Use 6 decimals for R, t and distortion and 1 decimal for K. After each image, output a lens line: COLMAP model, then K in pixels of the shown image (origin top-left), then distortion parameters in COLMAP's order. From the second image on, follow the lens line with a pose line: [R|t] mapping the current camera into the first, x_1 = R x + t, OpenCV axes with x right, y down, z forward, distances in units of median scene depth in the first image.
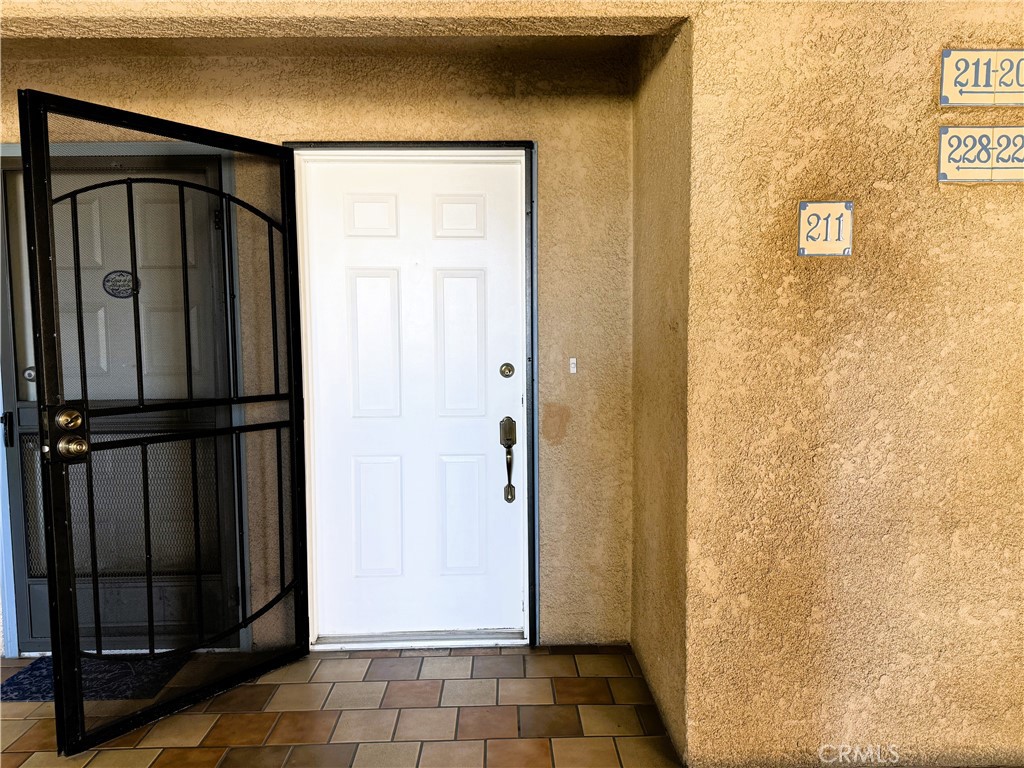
lens RADIAL K [[718.3, 0, 515.7], [0, 718.3, 387.6], [0, 0, 1]] dist [0.015103, -0.021098]
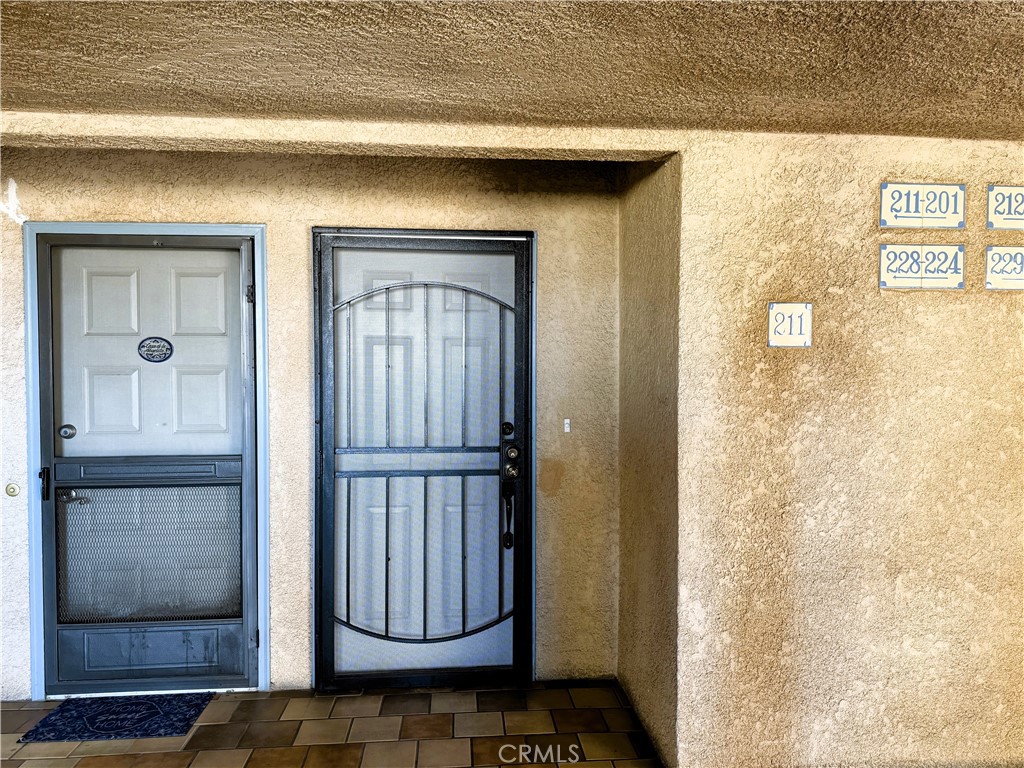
lens RADIAL K [[718.3, 0, 510.3], [0, 718.3, 384.6], [0, 0, 1]] dist [0.015103, -0.021098]
pose [[0.998048, 0.008324, 0.061897, -0.109515], [-0.005311, 0.998800, -0.048692, -0.056565], [-0.062228, 0.048268, 0.996894, -0.167132]]
